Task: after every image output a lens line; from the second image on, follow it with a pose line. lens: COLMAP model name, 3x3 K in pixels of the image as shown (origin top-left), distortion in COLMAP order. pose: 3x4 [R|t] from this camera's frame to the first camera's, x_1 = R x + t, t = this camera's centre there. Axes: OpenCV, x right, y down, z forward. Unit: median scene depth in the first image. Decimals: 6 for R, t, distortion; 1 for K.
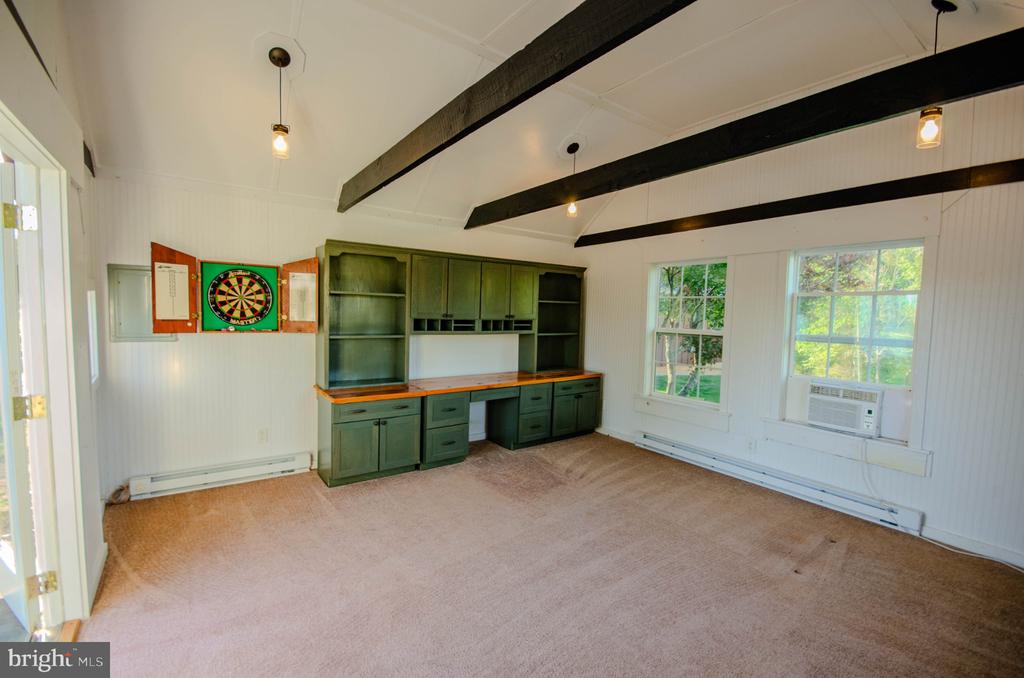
lens RADIAL K [[455.8, 0, 512.0], [0, 455.8, 339.0], [0, 0, 1]] dist [-0.000462, -0.000157]
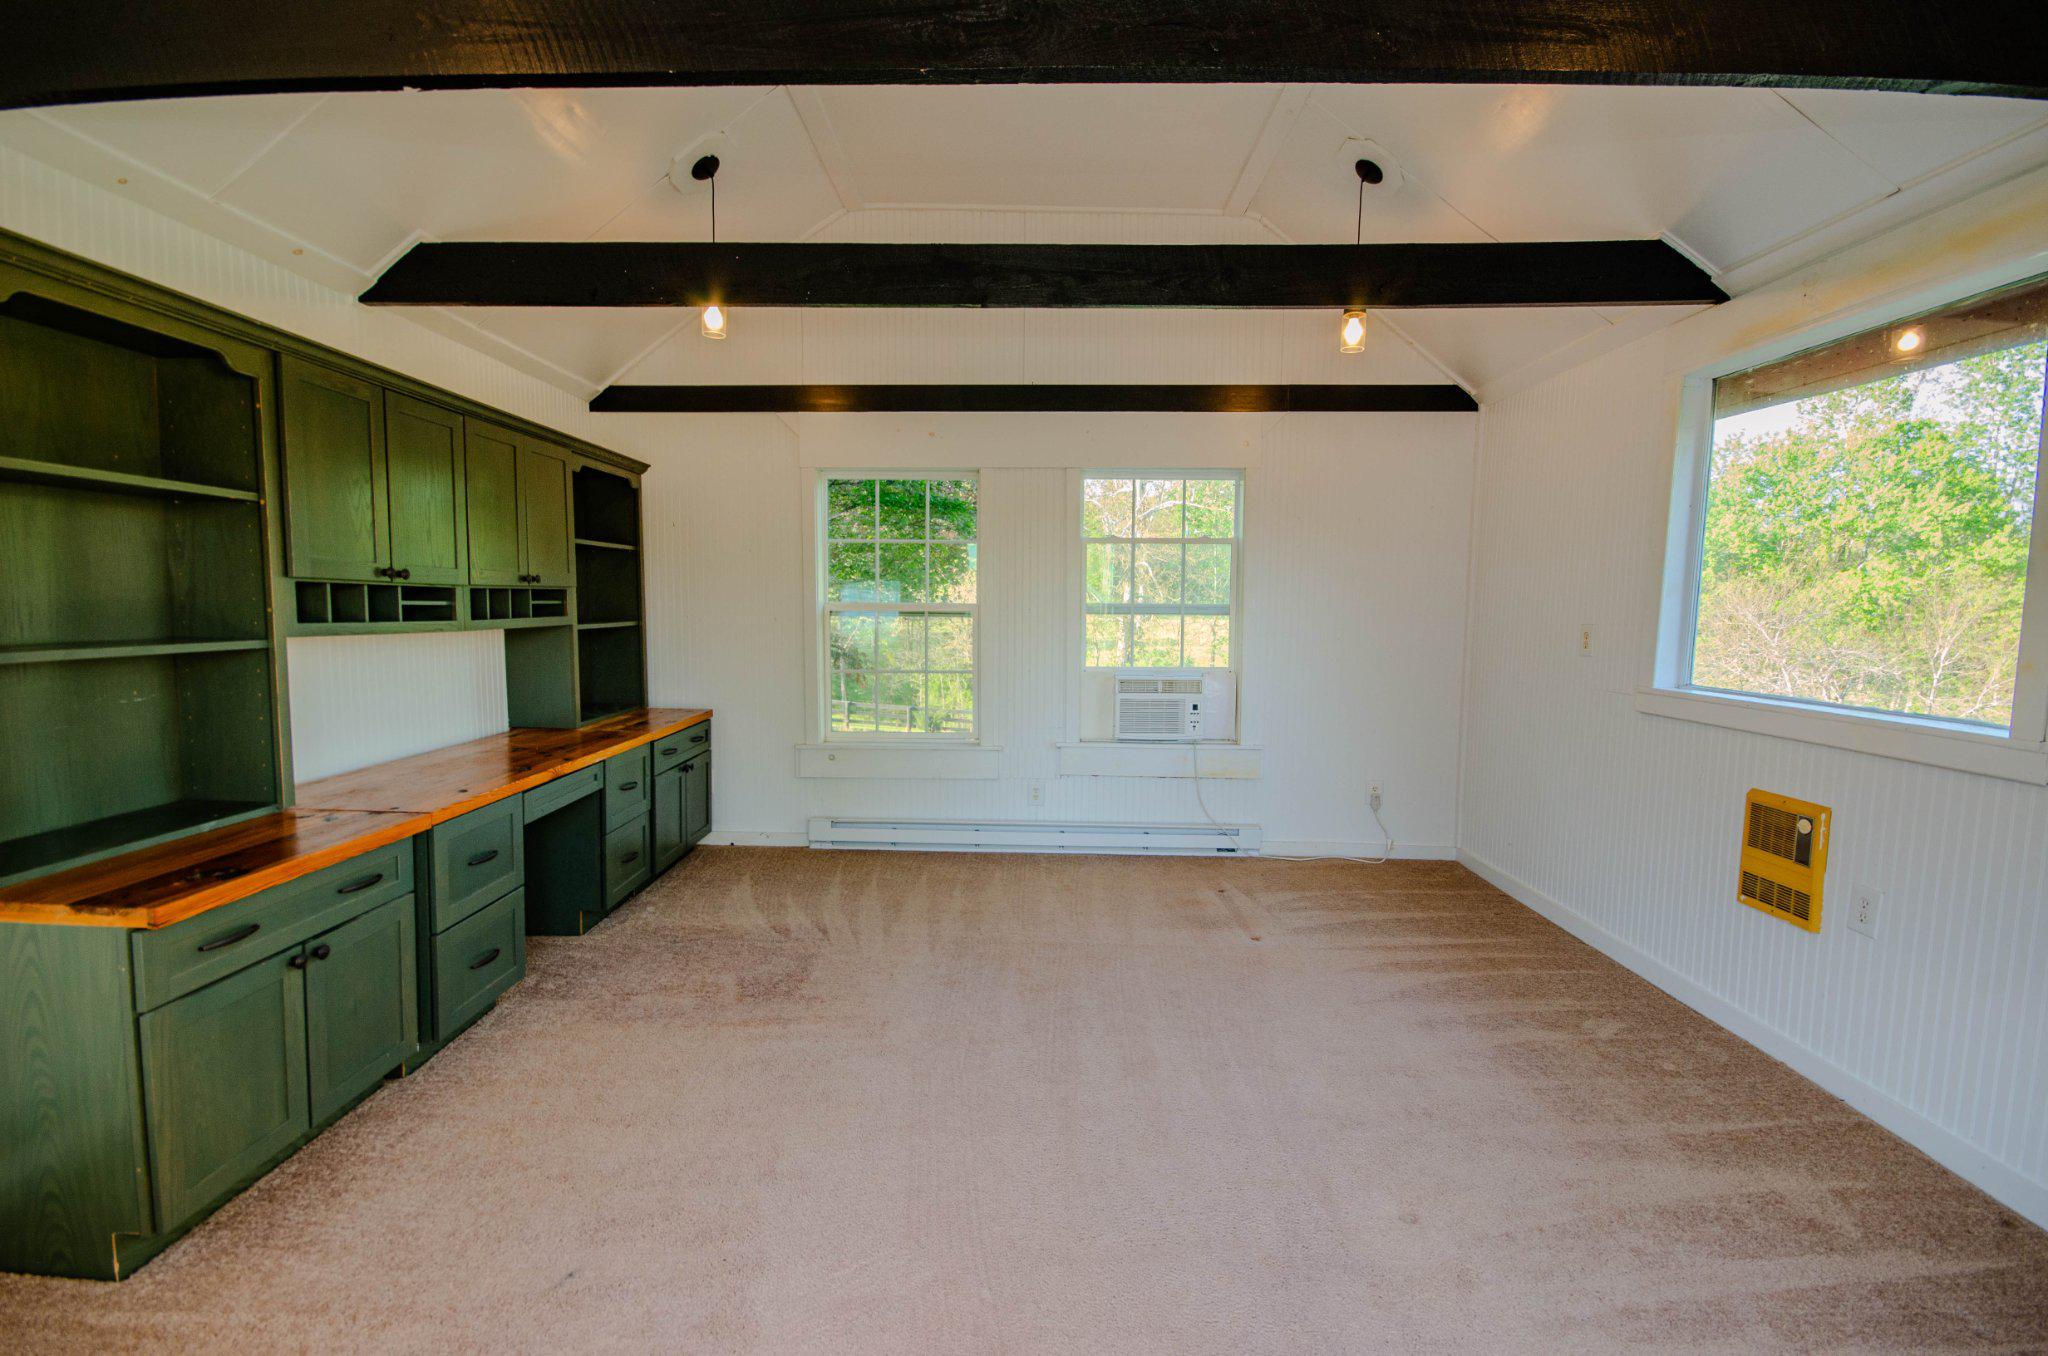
lens RADIAL K [[911.5, 0, 1024.0], [0, 911.5, 678.0], [0, 0, 1]] dist [-0.000462, -0.000157]
pose [[0.589444, -0.085910, 0.803228, -0.397167], [0.055227, 0.996288, 0.066031, 0.003411], [-0.805919, 0.005438, 0.592000, 0.278382]]
